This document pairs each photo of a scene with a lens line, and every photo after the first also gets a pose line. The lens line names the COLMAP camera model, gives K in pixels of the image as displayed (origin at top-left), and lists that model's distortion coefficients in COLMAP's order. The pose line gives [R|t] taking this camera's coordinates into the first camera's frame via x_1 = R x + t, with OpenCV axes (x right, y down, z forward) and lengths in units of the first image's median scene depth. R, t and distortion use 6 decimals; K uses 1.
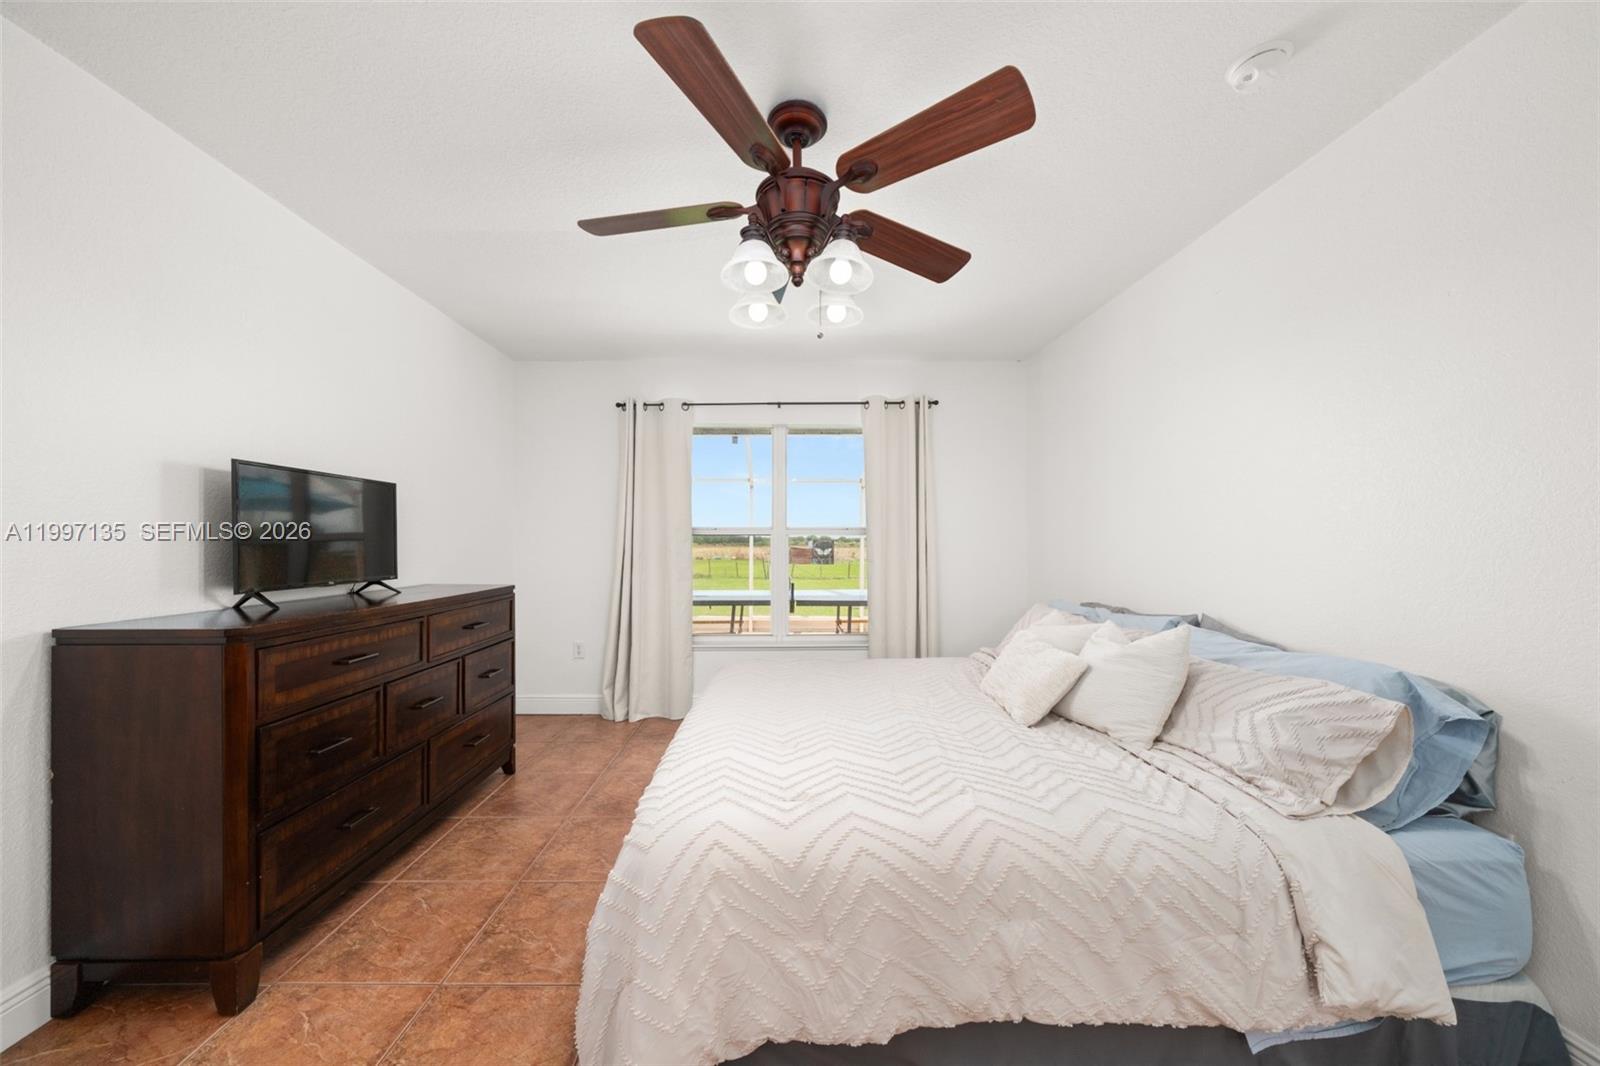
lens RADIAL K [[546.2, 0, 789.0], [0, 546.2, 541.8], [0, 0, 1]] dist [-0.003291, 0.000005]
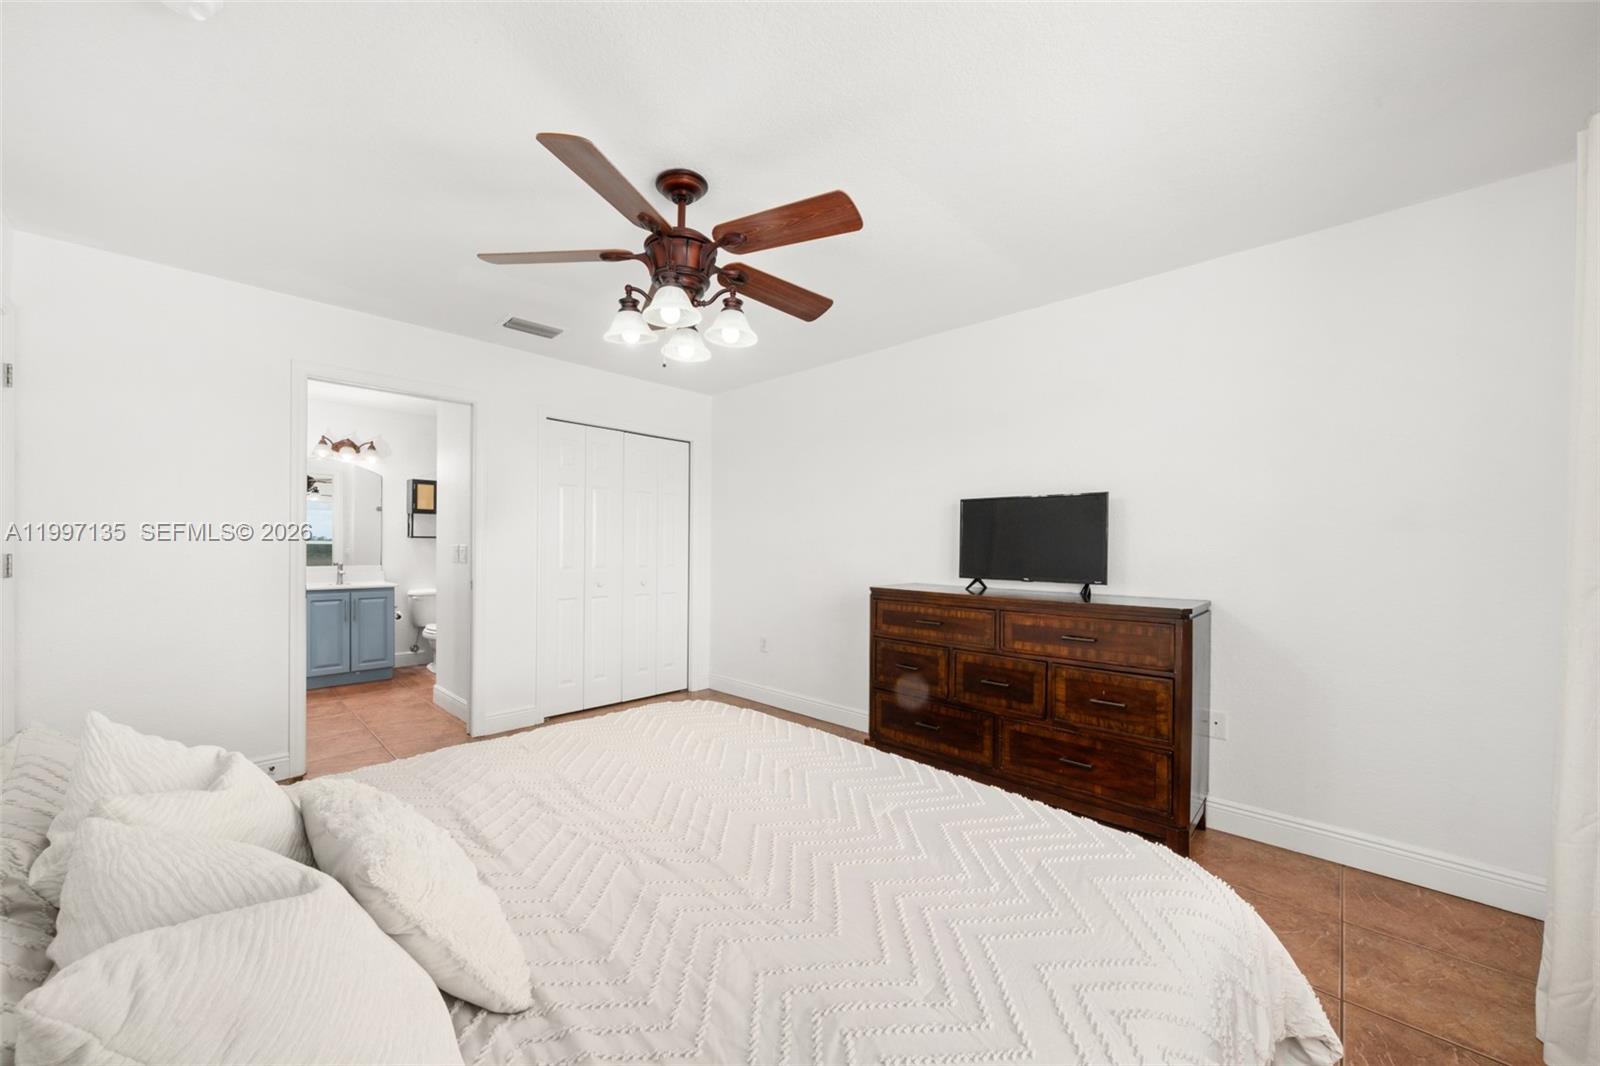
lens RADIAL K [[565.0, 0, 787.2], [0, 565.0, 540.4], [0, 0, 1]] dist [-0.002535, -0.000115]
pose [[-0.697899, -0.005298, -0.716177, 0.520335], [-0.003135, 0.999986, -0.004343, -0.009812], [0.716190, -0.000785, -0.697905, 1.467735]]
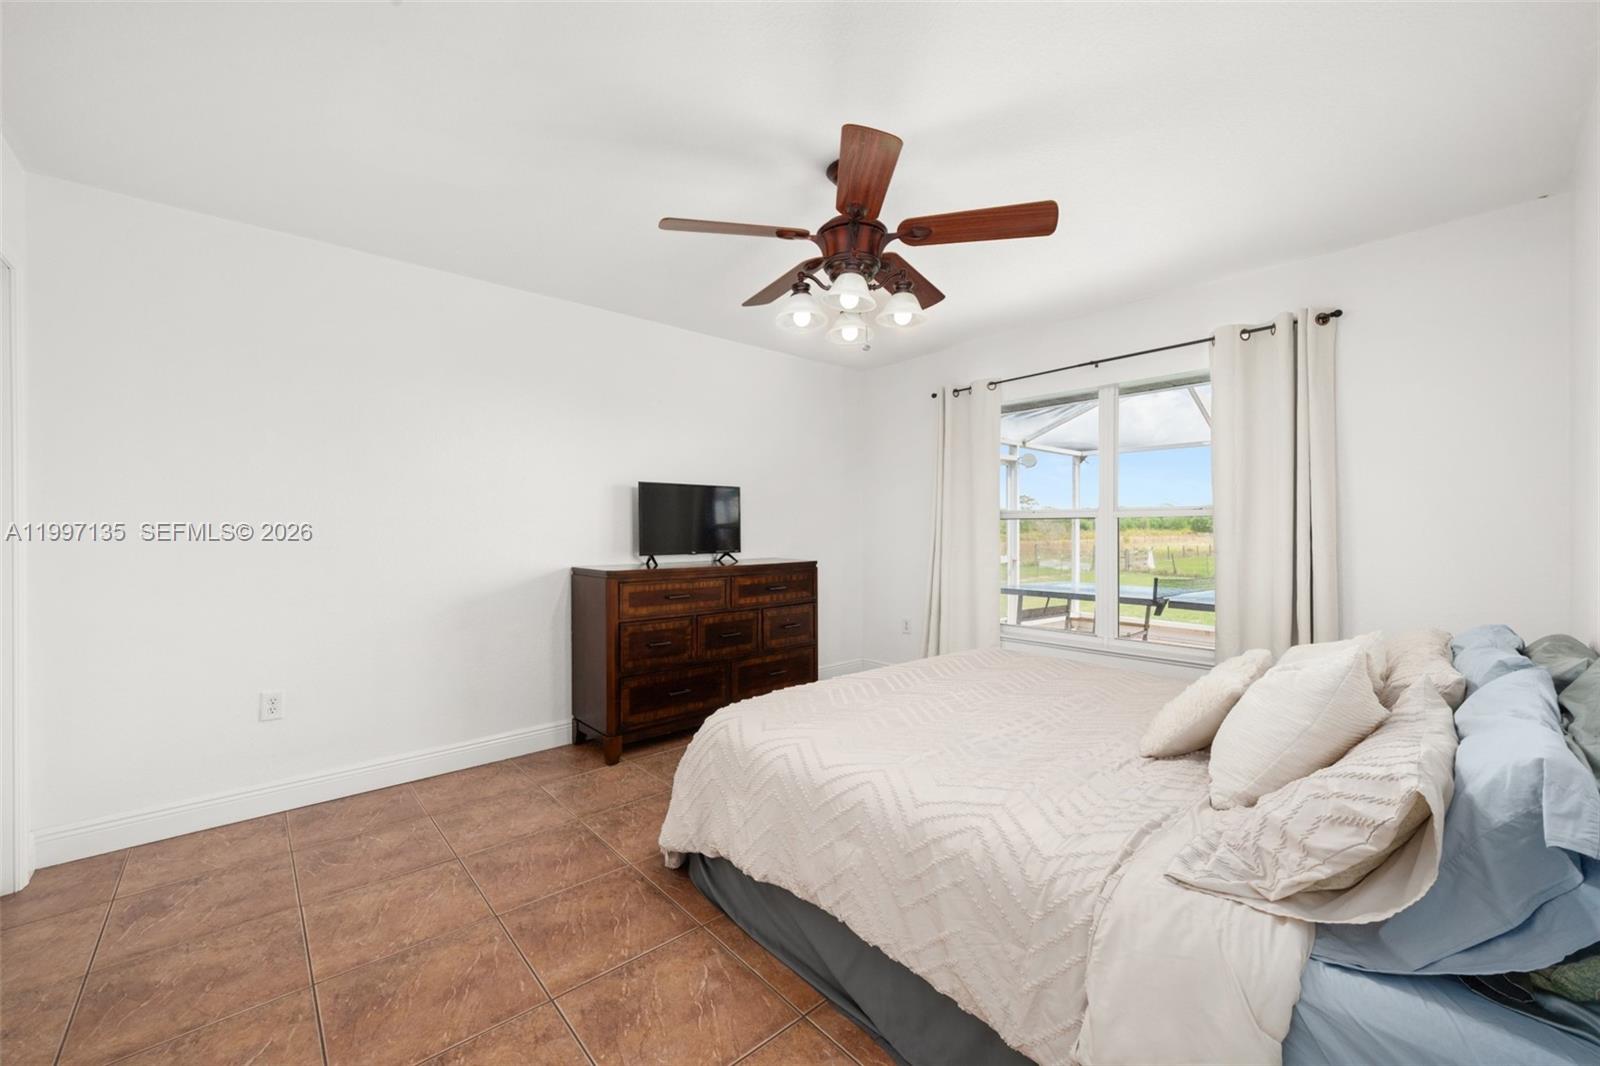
lens RADIAL K [[632.3, 0, 788.1], [0, 632.3, 529.9], [0, 0, 1]] dist [0.011786, 0.000037]
pose [[0.649585, 0.001565, -0.760287, 0.725780], [0.002950, 0.999985, 0.004578, 0.000459], [0.760283, -0.005217, 0.649571, -0.003234]]
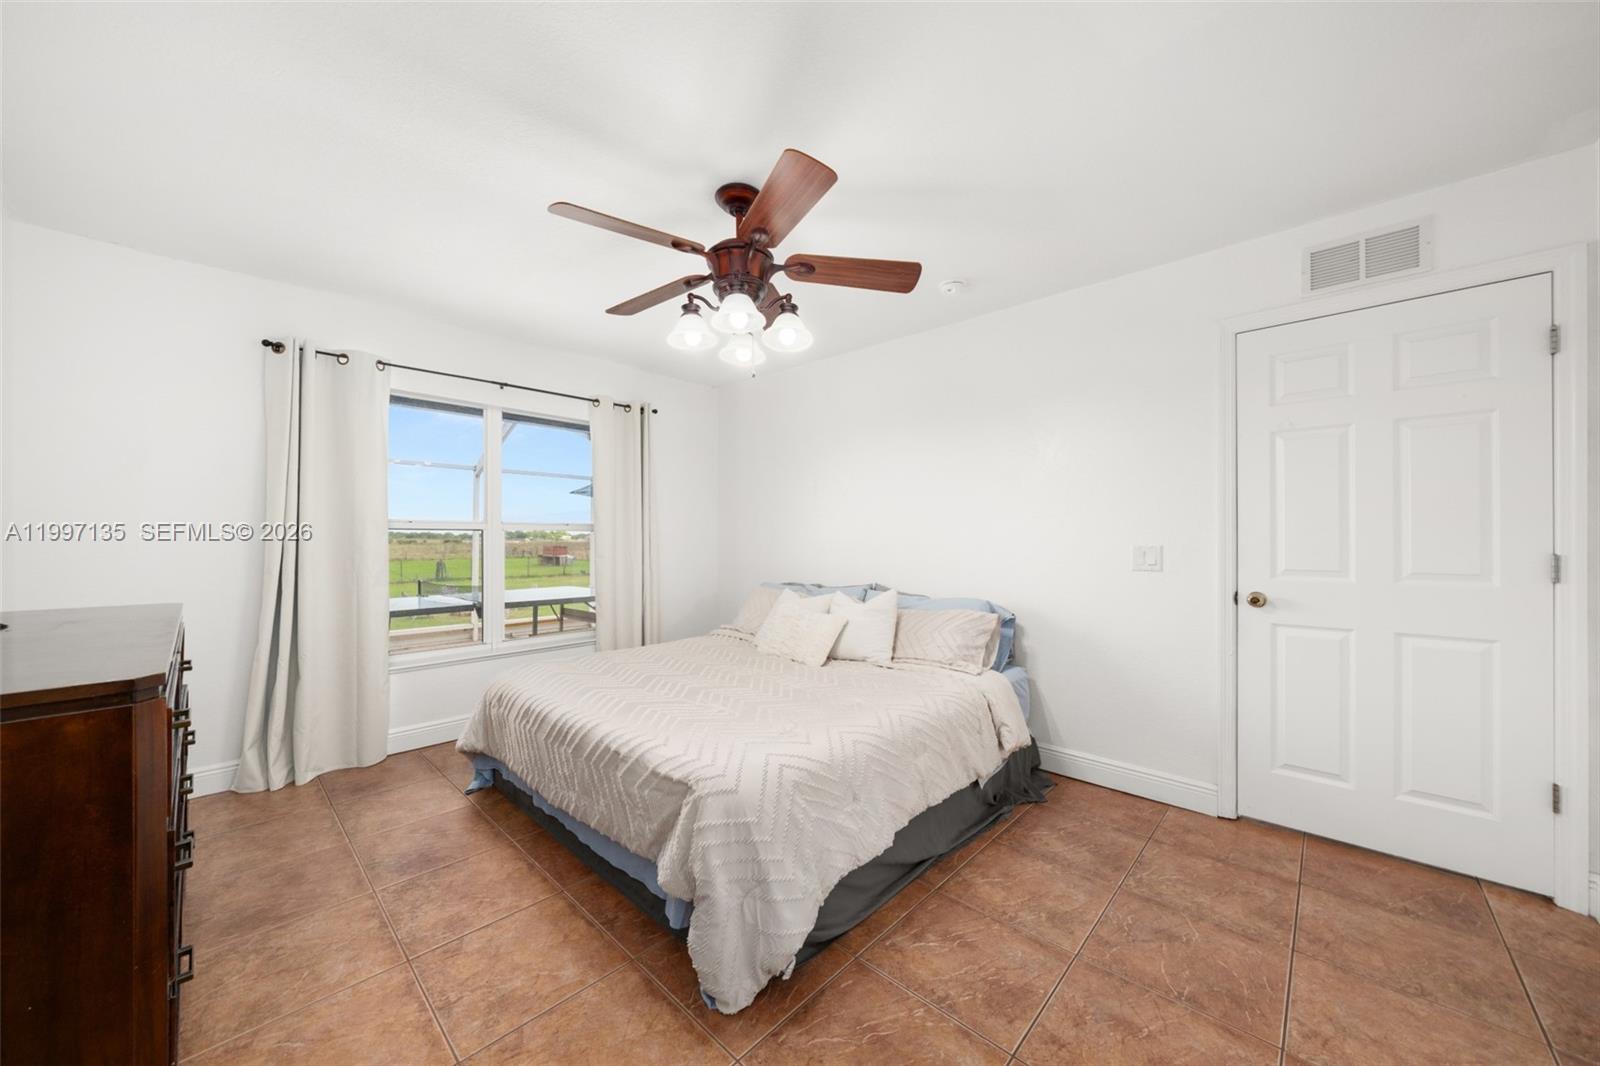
lens RADIAL K [[565.0, 0, 787.2], [0, 565.0, 540.4], [0, 0, 1]] dist [-0.002535, -0.000115]
pose [[0.703569, -0.001509, 0.710626, -0.605048], [-0.001071, 0.999994, 0.003183, 0.001822], [-0.710627, -0.003001, 0.703563, 0.018065]]
